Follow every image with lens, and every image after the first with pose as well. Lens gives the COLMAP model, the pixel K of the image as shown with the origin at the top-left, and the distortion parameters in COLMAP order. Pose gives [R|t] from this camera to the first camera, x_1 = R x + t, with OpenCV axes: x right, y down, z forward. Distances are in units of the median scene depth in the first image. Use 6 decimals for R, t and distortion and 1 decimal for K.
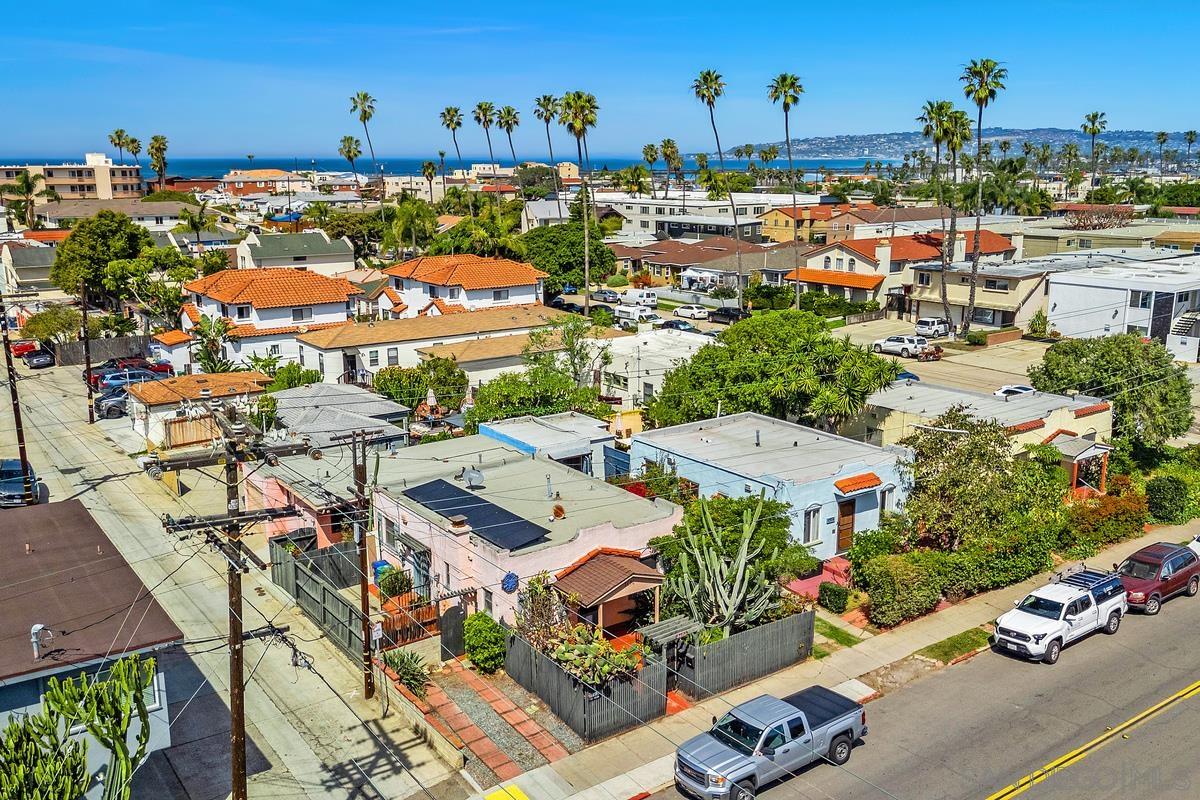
lens RADIAL K [[1051.6, 0, 600.0], [0, 1051.6, 400.0], [0, 0, 1]] dist [0.106151, -0.154985]
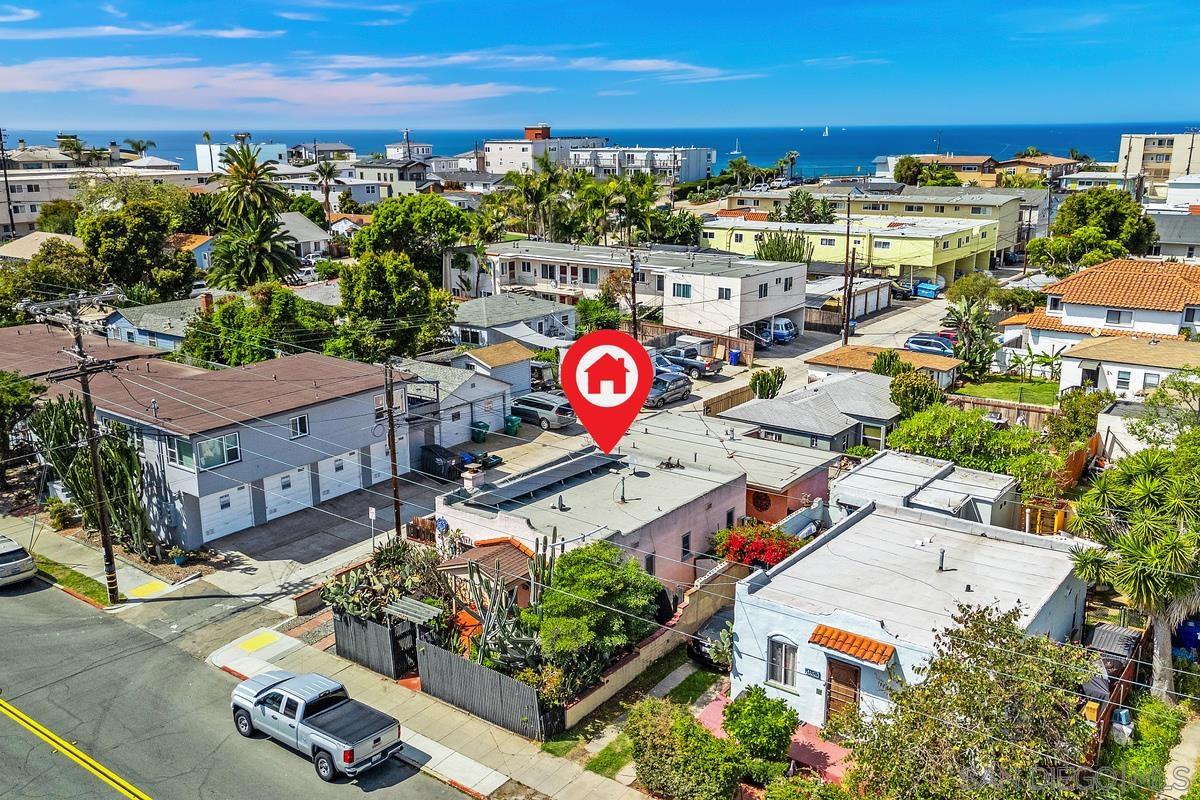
lens RADIAL K [[1051.6, 0, 600.0], [0, 1051.6, 400.0], [0, 0, 1]] dist [0.106151, -0.154985]
pose [[0.298016, 0.246245, -0.922253, 0.428211], [-0.211229, 0.959214, 0.187858, -0.091997], [0.930897, 0.138822, 0.337875, 0.318930]]
